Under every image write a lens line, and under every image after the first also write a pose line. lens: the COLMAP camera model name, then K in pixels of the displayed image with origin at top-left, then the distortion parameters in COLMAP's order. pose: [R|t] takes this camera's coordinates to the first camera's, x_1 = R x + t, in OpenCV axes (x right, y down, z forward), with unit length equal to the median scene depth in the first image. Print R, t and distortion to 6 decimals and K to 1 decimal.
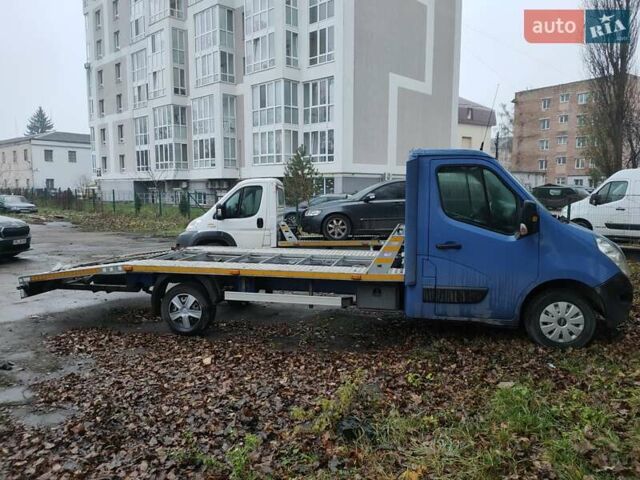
lens RADIAL K [[484.3, 0, 318.3], [0, 484.3, 240.2], [0, 0, 1]] dist [0.082898, -0.130740]
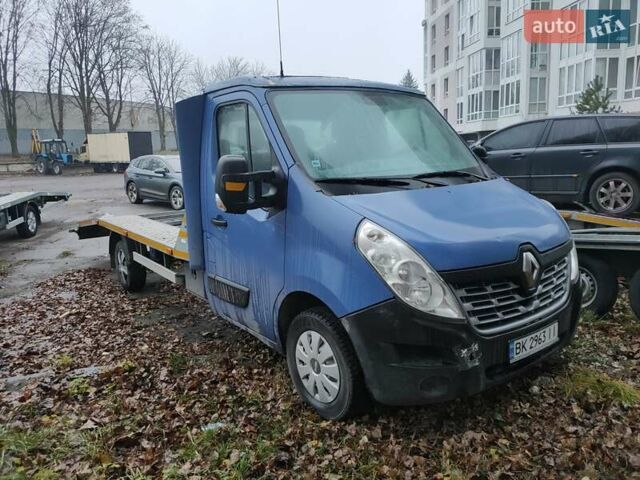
lens RADIAL K [[484.3, 0, 318.3], [0, 484.3, 240.2], [0, 0, 1]] dist [0.082898, -0.130740]
pose [[0.742430, 0.093105, -0.663422, 0.116256], [-0.030013, 0.993924, 0.105899, -0.005485], [0.669251, -0.058711, 0.740713, 0.079290]]
